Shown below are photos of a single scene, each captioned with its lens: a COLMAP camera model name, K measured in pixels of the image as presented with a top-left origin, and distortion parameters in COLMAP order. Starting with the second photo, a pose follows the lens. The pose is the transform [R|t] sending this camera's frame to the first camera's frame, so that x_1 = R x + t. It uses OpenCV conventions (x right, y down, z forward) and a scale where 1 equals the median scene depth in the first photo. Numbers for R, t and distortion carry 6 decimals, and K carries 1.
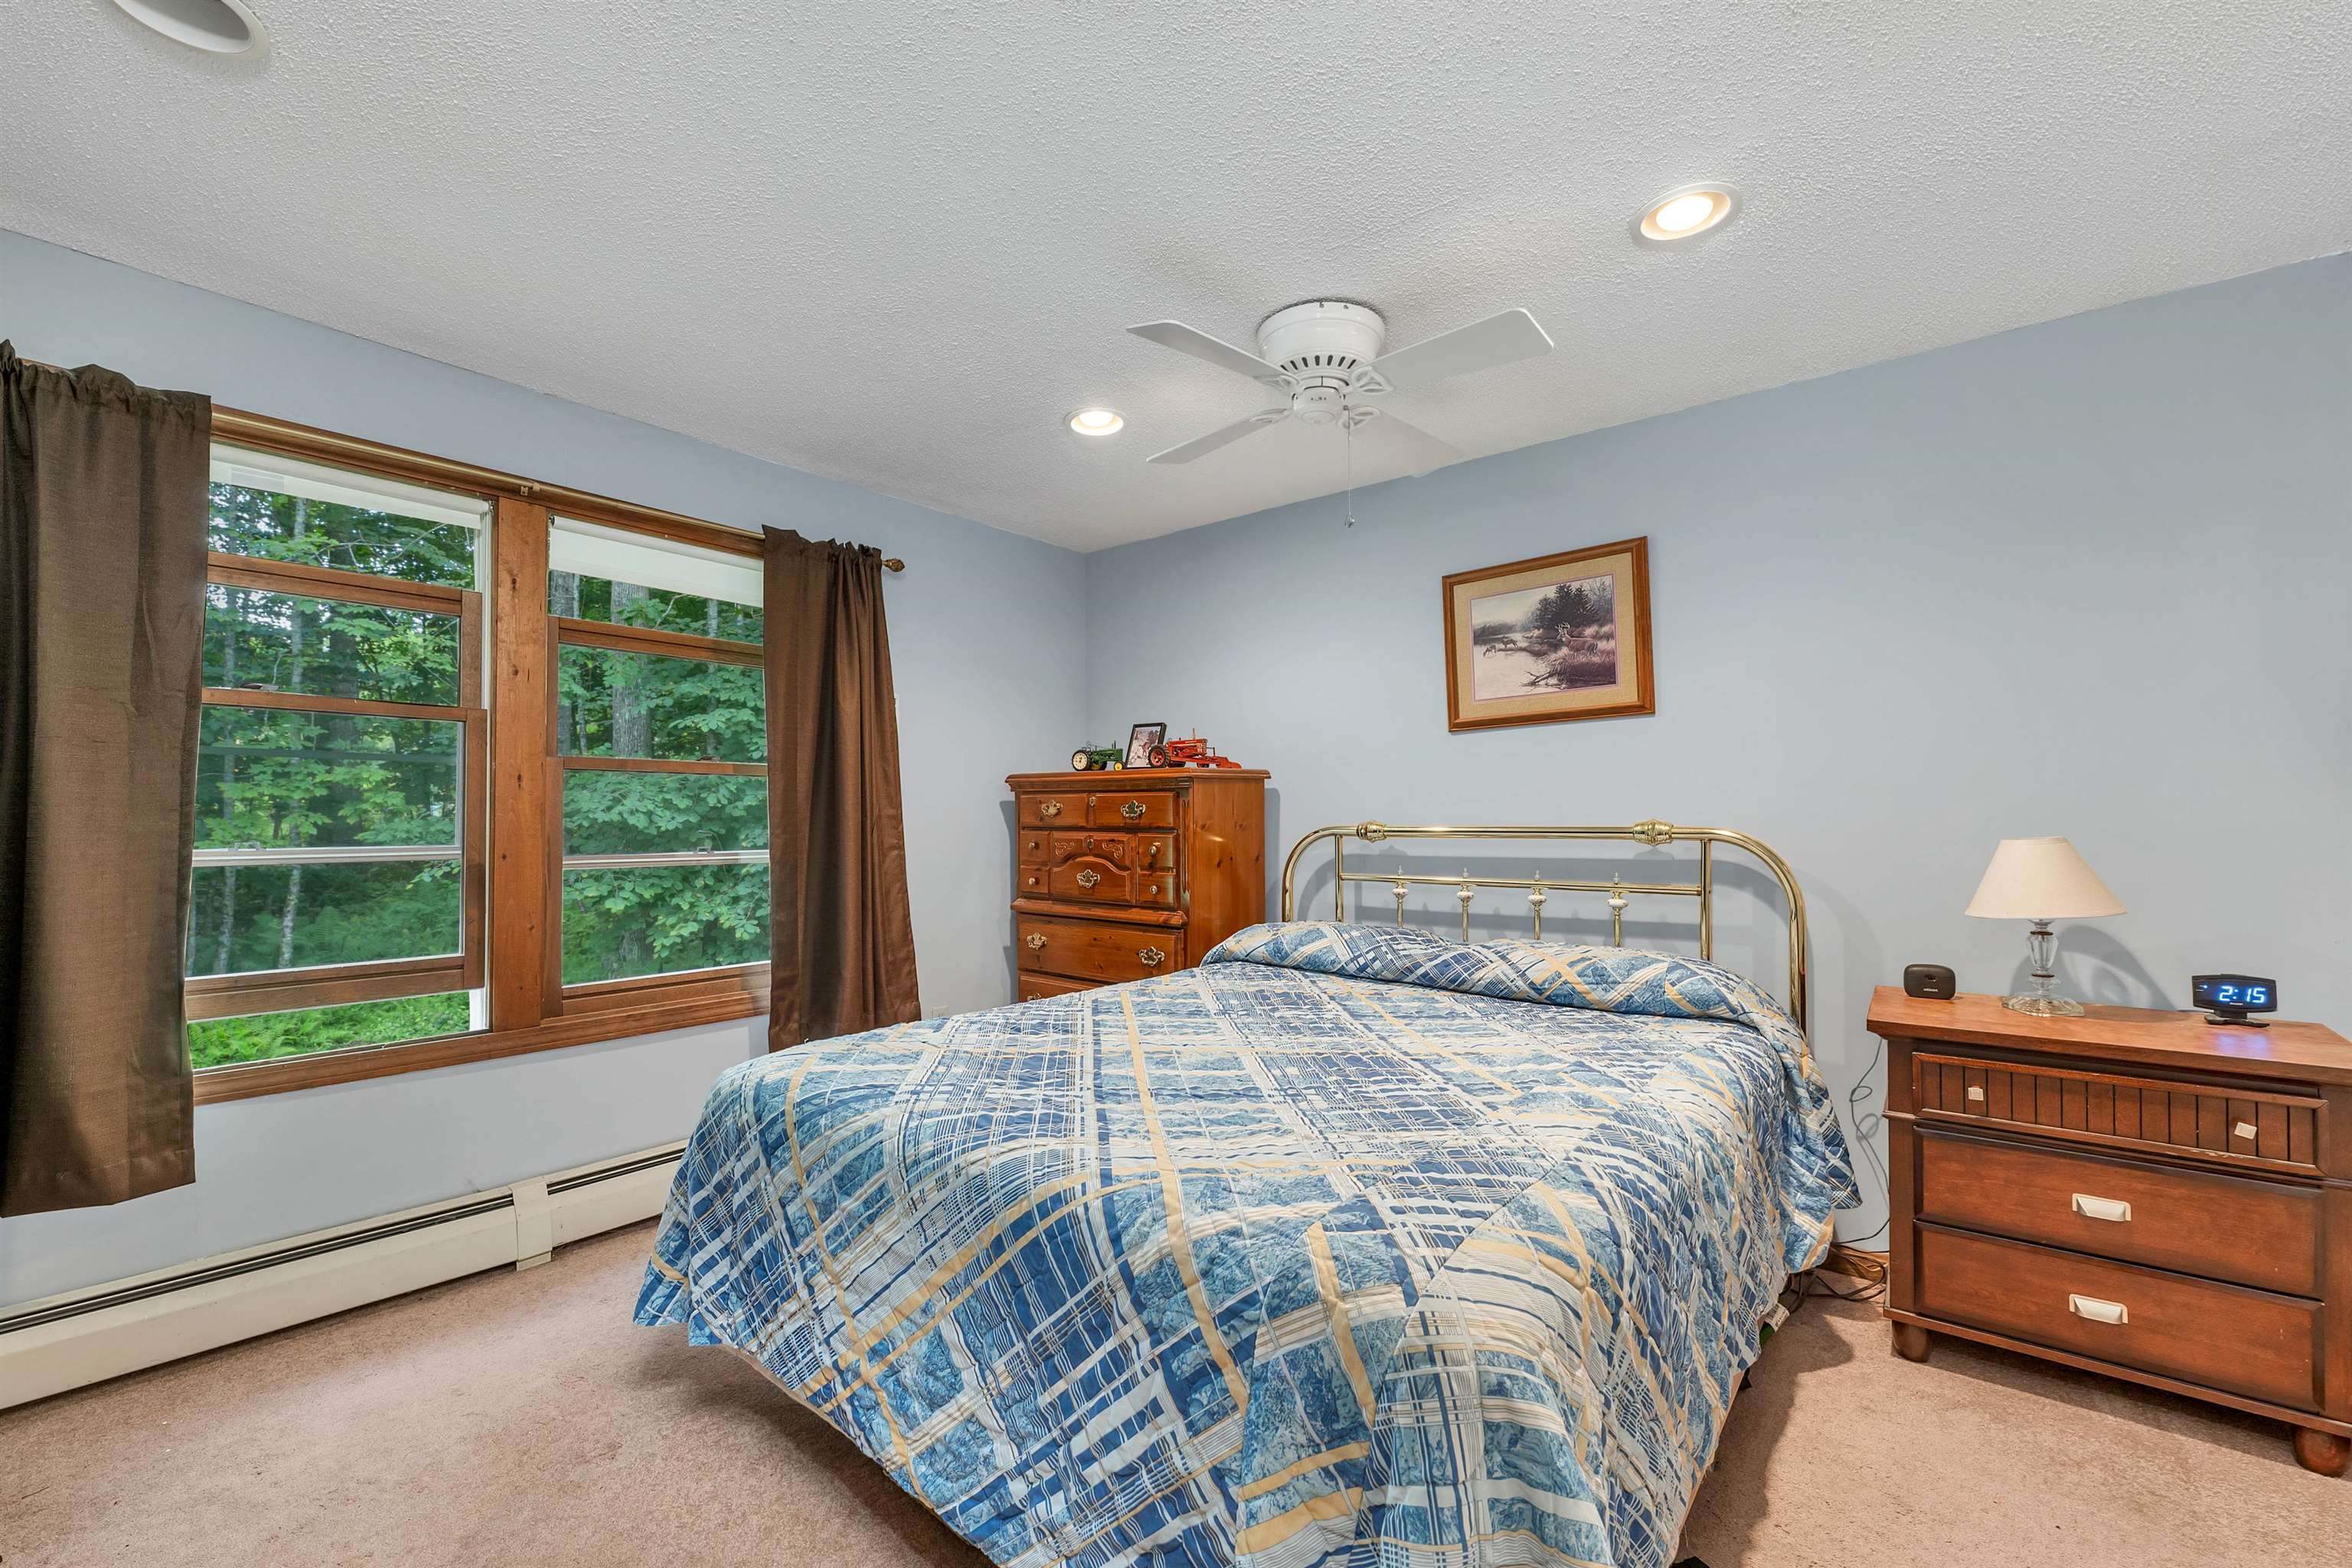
lens RADIAL K [[971.4, 0, 1190.4], [0, 971.4, 792.6], [0, 0, 1]] dist [0.000618, -0.000693]
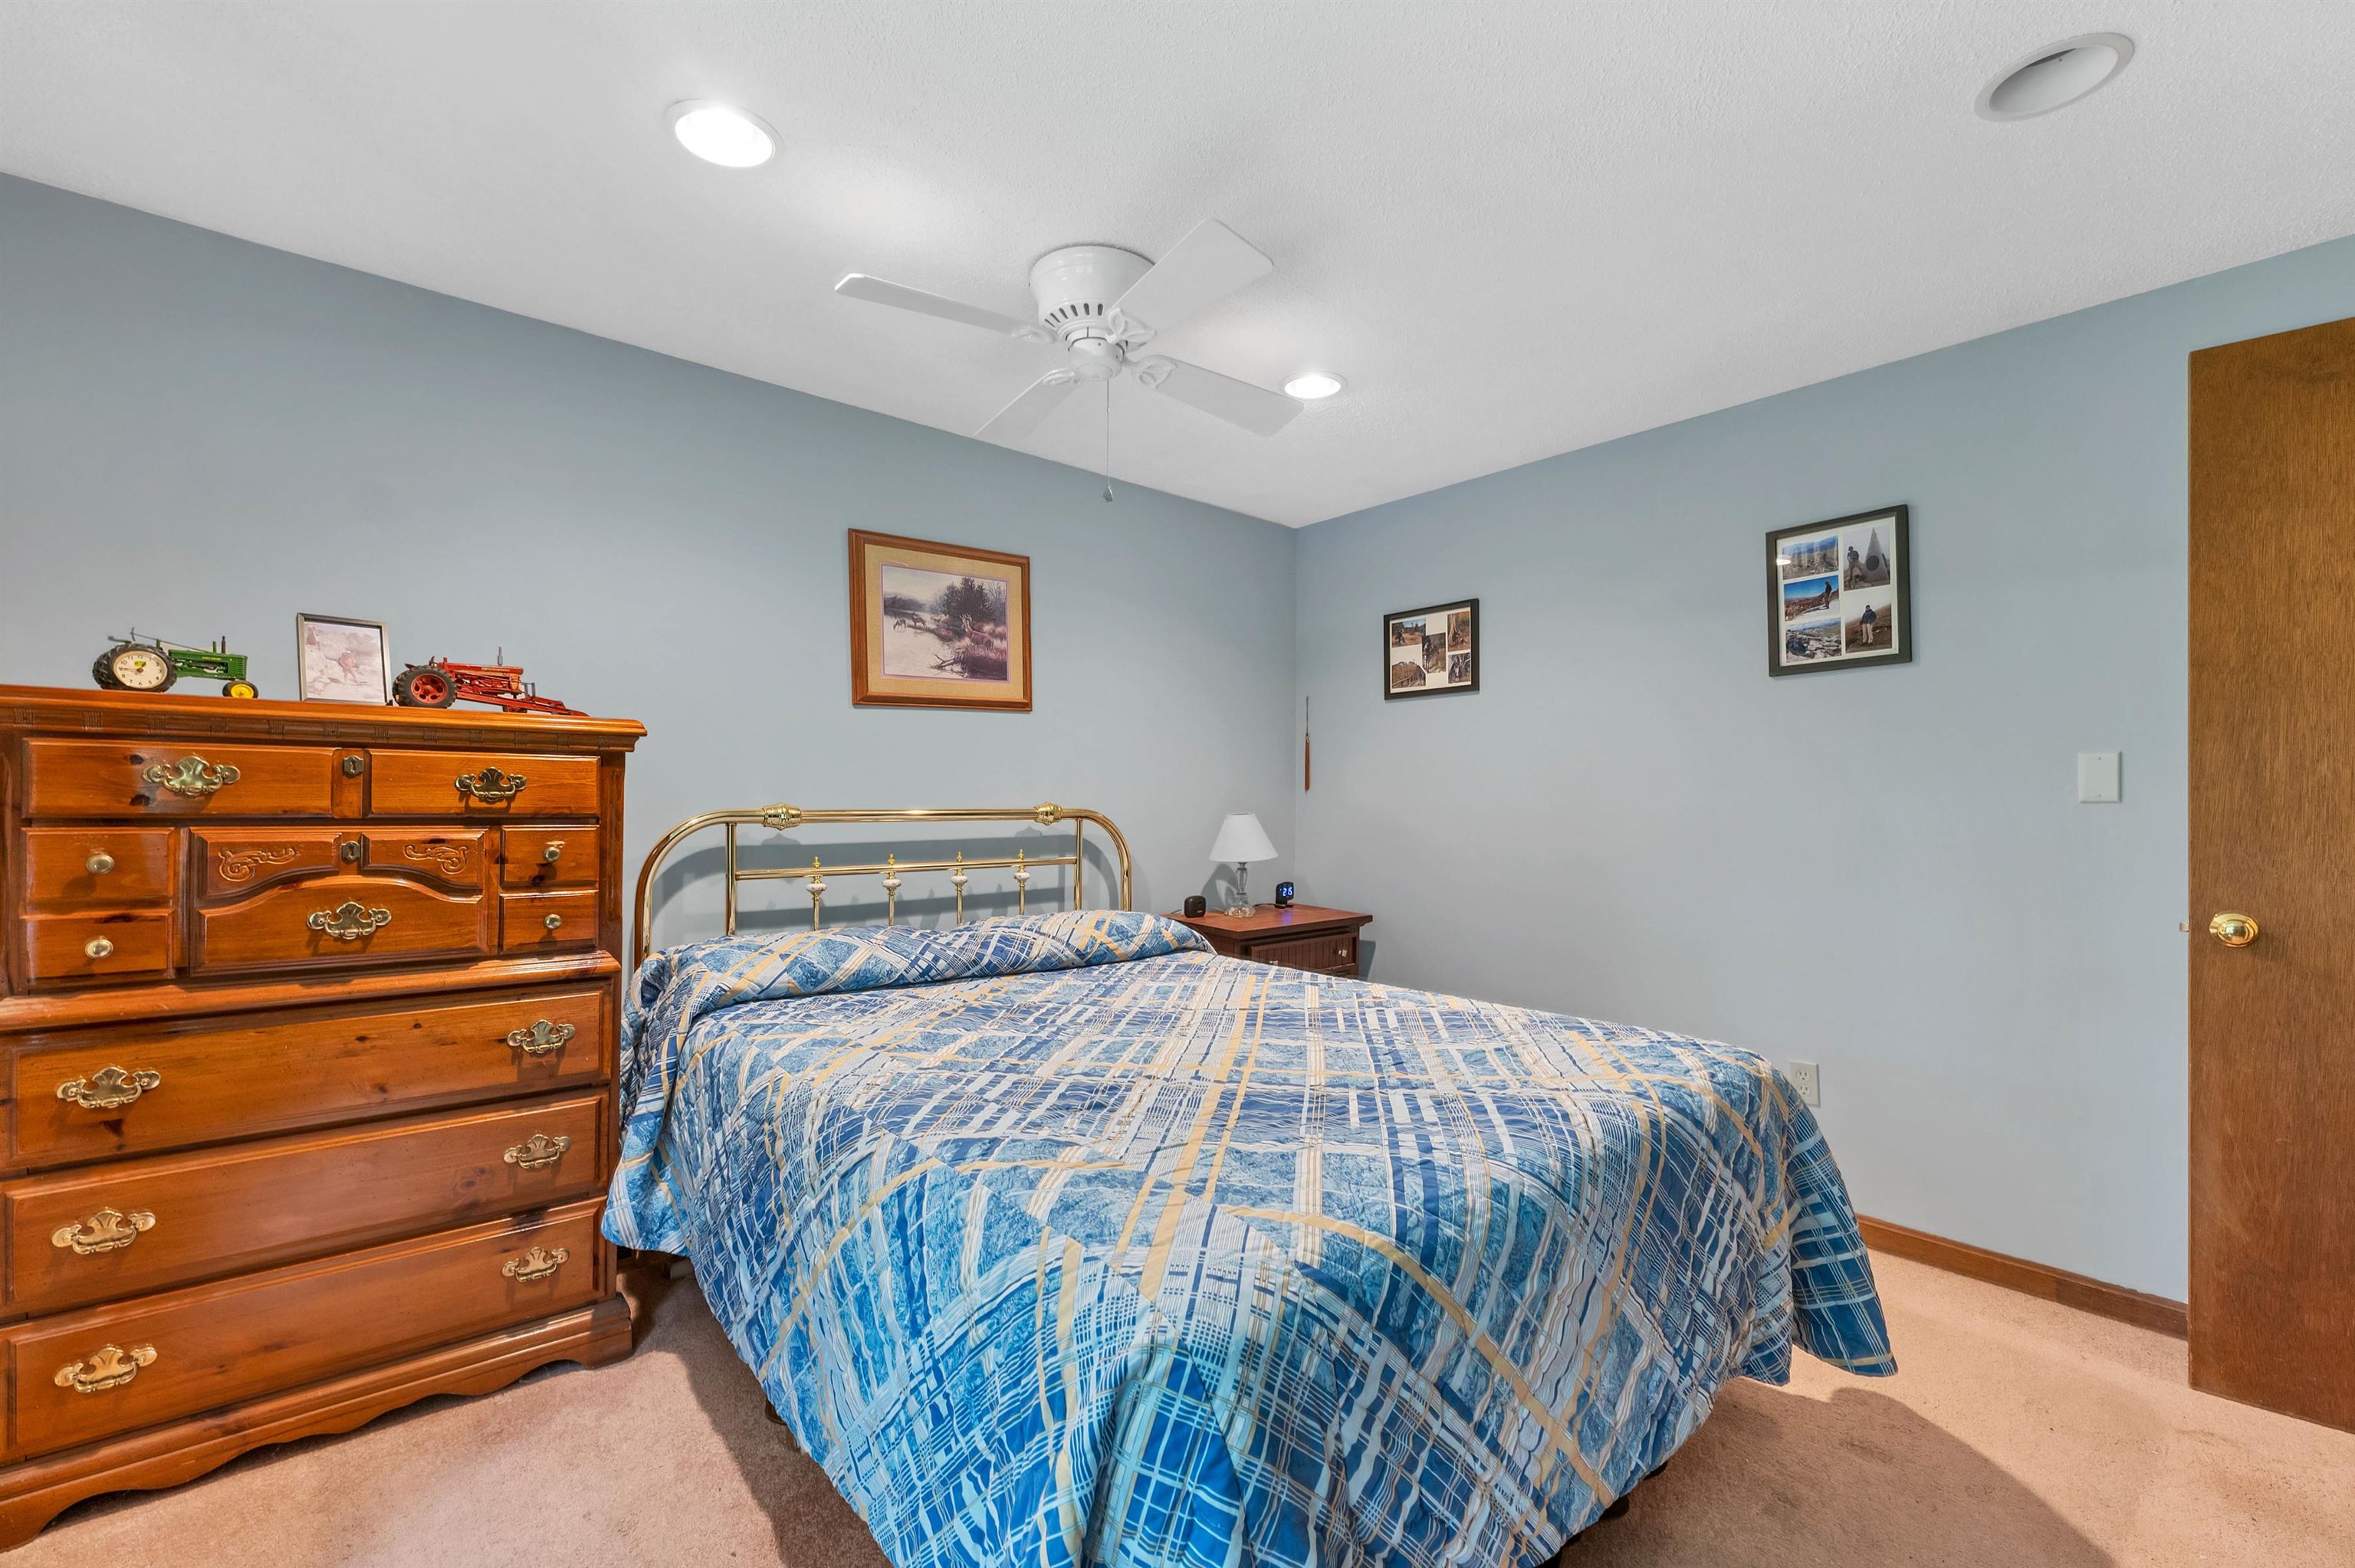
lens RADIAL K [[972.5, 0, 1173.5], [0, 972.5, 797.7], [0, 0, 1]] dist [0.000618, -0.000693]
pose [[0.183792, 0.004389, 0.982955, -0.628585], [-0.031063, 0.999517, 0.001345, 0.015112], [-0.982474, -0.030780, 0.183839, 0.607049]]
